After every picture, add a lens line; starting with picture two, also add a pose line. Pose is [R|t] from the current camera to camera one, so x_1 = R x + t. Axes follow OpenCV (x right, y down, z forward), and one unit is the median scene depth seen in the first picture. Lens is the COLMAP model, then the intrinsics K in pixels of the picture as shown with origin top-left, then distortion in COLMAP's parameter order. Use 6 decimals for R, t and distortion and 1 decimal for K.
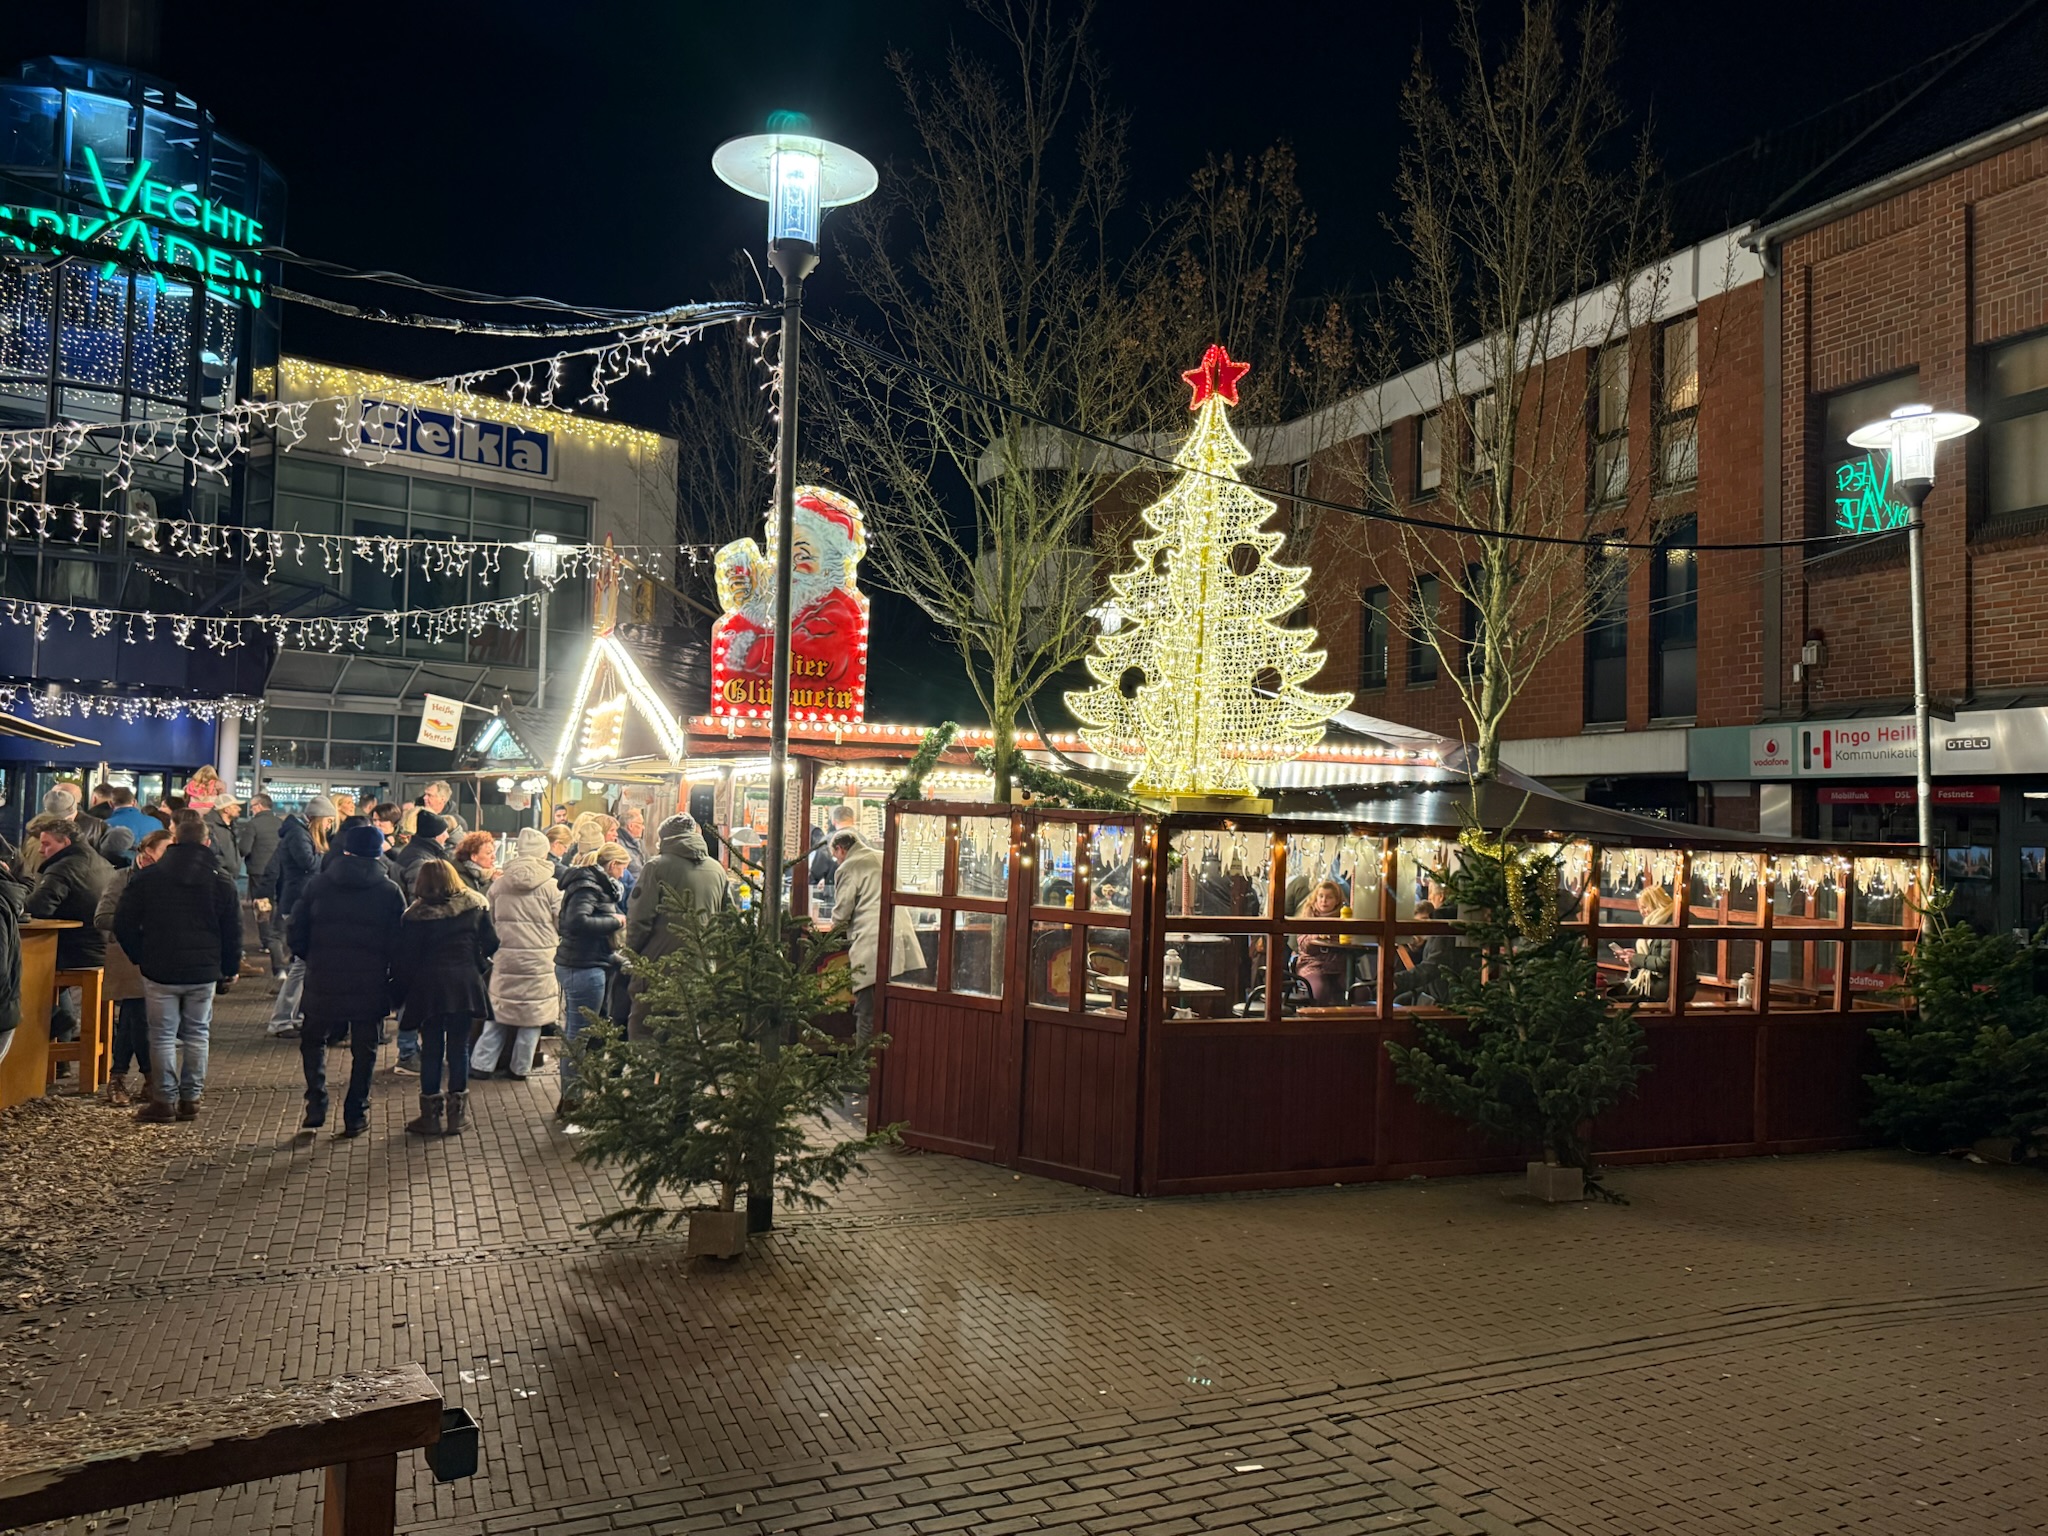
lens RADIAL K [[1451.0, 0, 1023.9], [0, 1451.0, 767.0], [0, 0, 1]] dist [0.032956, 0.000944]
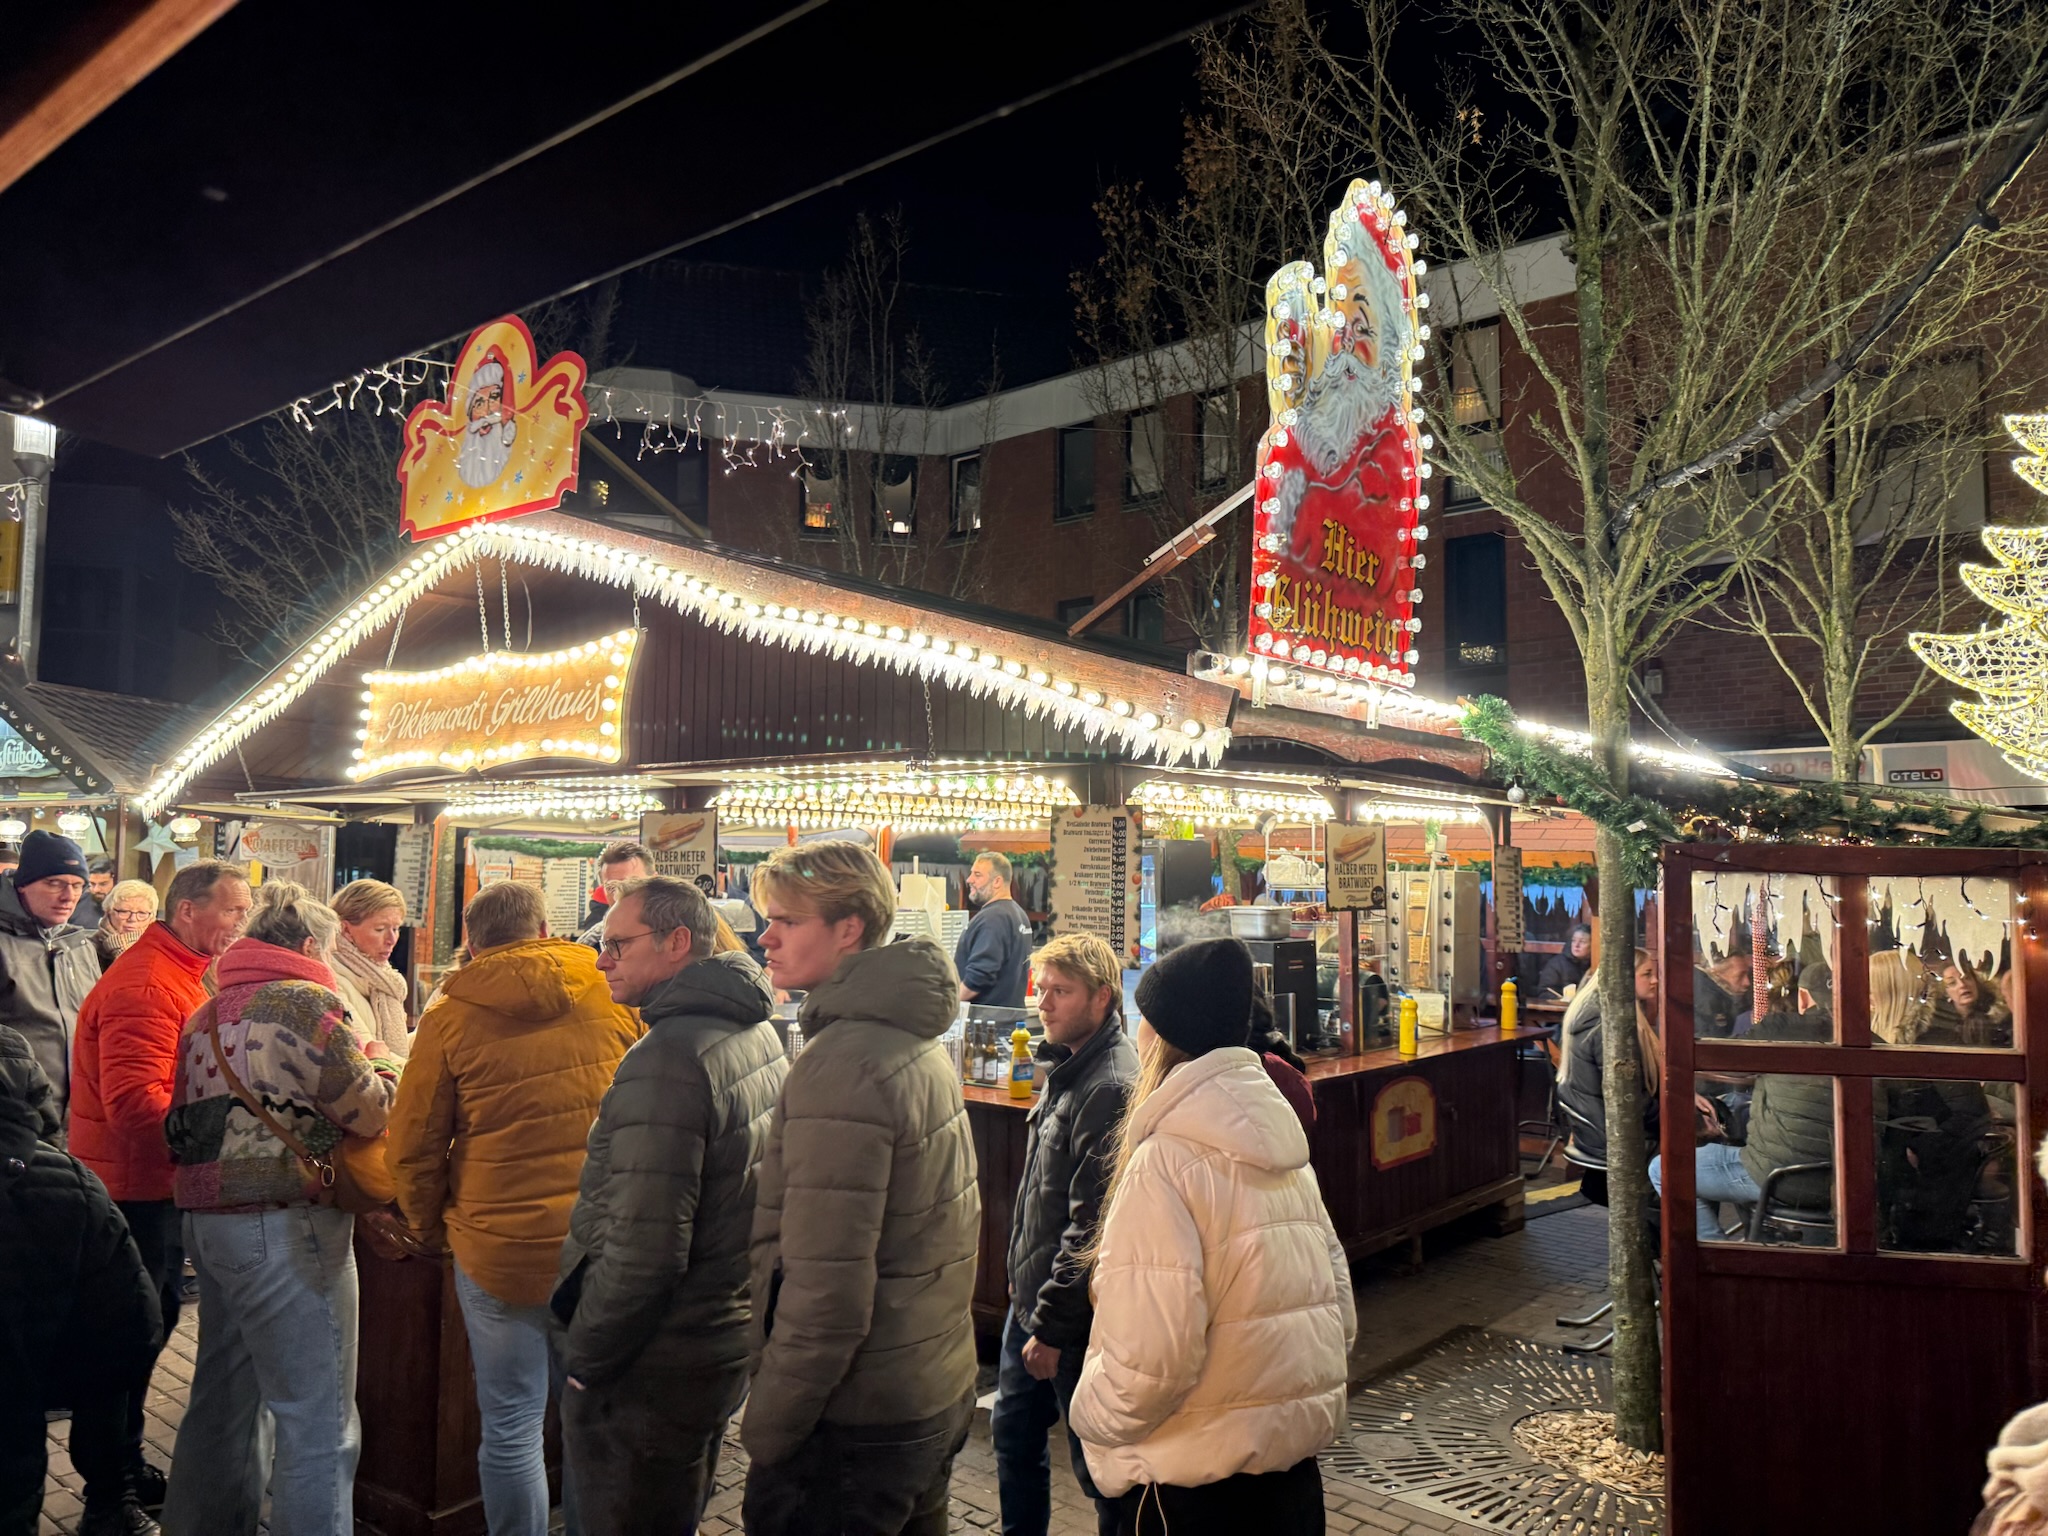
lens RADIAL K [[1451.0, 0, 1026.7], [0, 1451.0, 771.5], [0, 0, 1]] dist [0.032956, 0.000944]
pose [[0.898062, 0.014314, 0.439636, -0.462715], [-0.001828, 0.999583, -0.028810, 0.013232], [-0.439865, 0.025069, 0.897714, 0.632360]]
